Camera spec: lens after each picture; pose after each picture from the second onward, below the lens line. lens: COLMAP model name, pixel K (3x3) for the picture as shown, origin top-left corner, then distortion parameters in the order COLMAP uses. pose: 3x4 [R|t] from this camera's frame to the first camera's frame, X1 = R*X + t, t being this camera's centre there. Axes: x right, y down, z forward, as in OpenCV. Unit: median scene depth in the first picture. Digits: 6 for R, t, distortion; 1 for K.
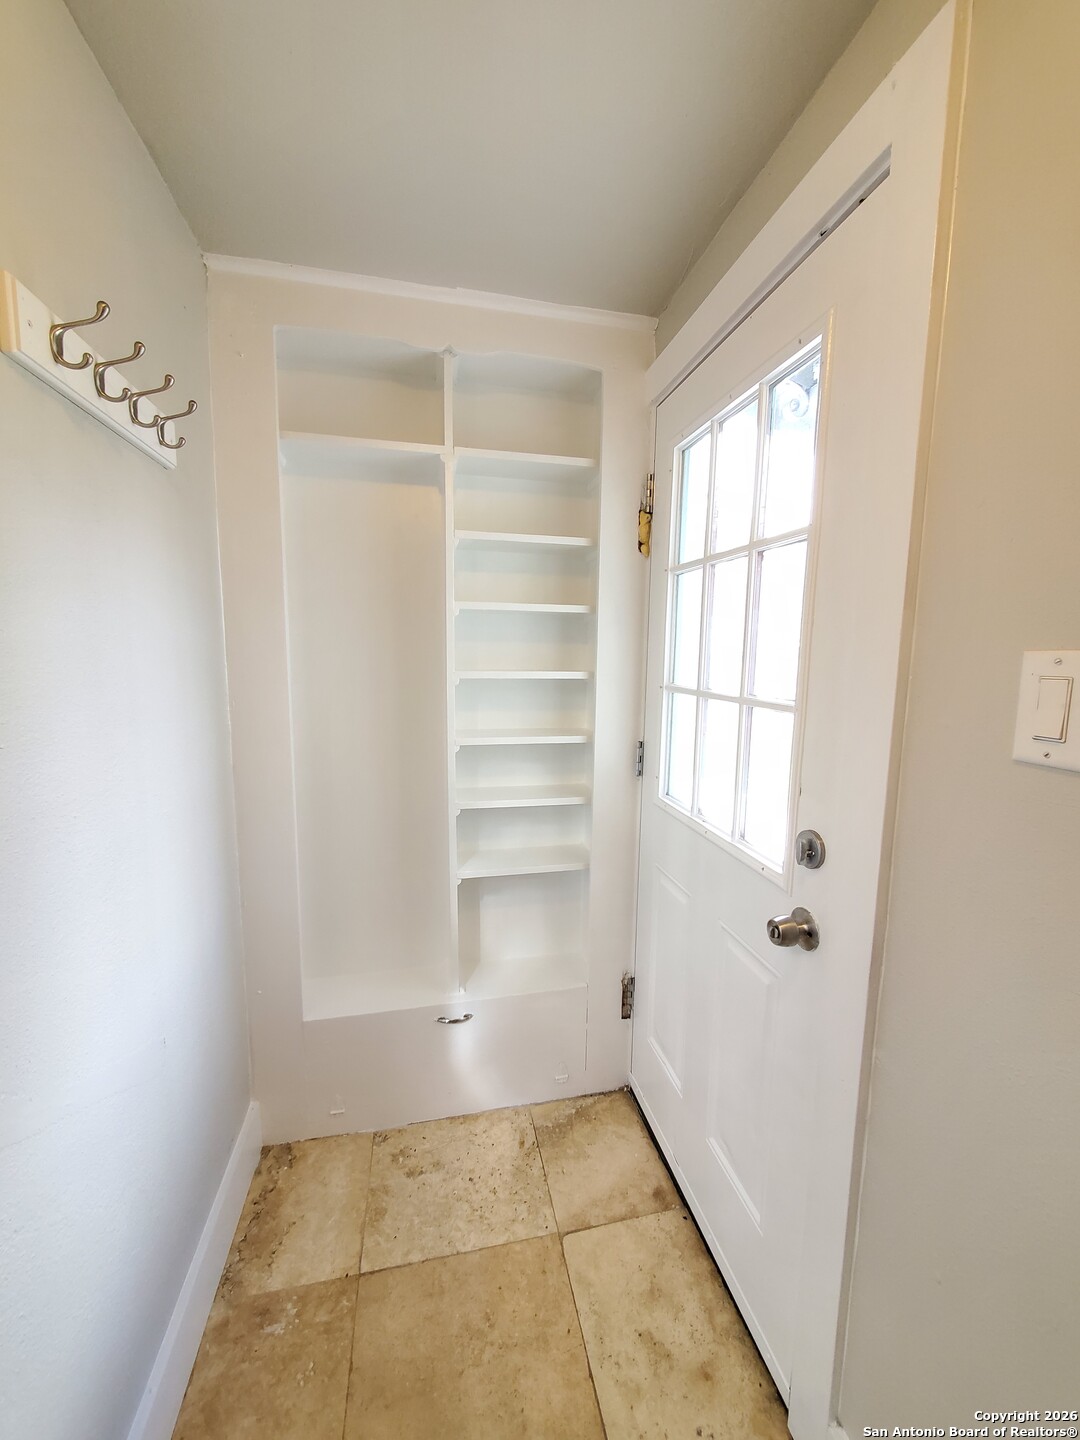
lens RADIAL K [[570.8, 0, 545.4], [0, 570.8, 723.1], [0, 0, 1]] dist [0.000398, -0.001485]
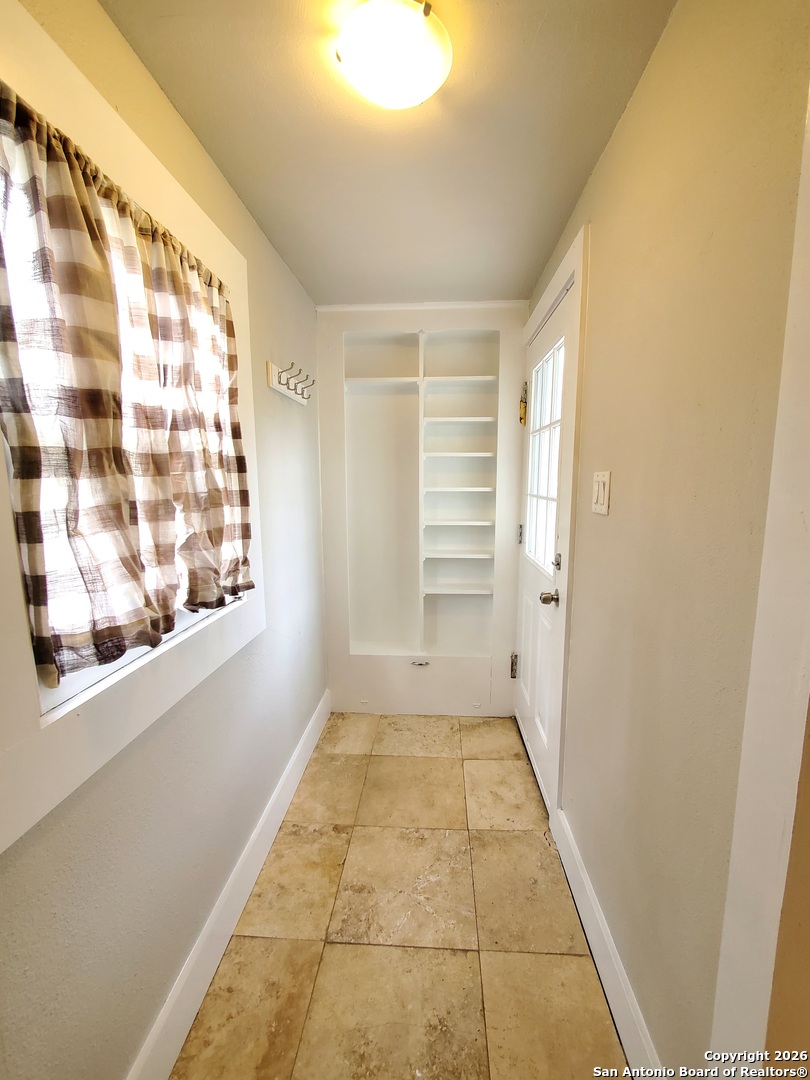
lens RADIAL K [[428.1, 0, 406.2], [0, 428.1, 538.7], [0, 0, 1]] dist [0.000398, -0.001485]
pose [[0.961560, 0.022421, -0.273678, 0.204203], [-0.019523, 0.999721, 0.013306, 0.070285], [0.273900, -0.007452, 0.961729, -0.472441]]
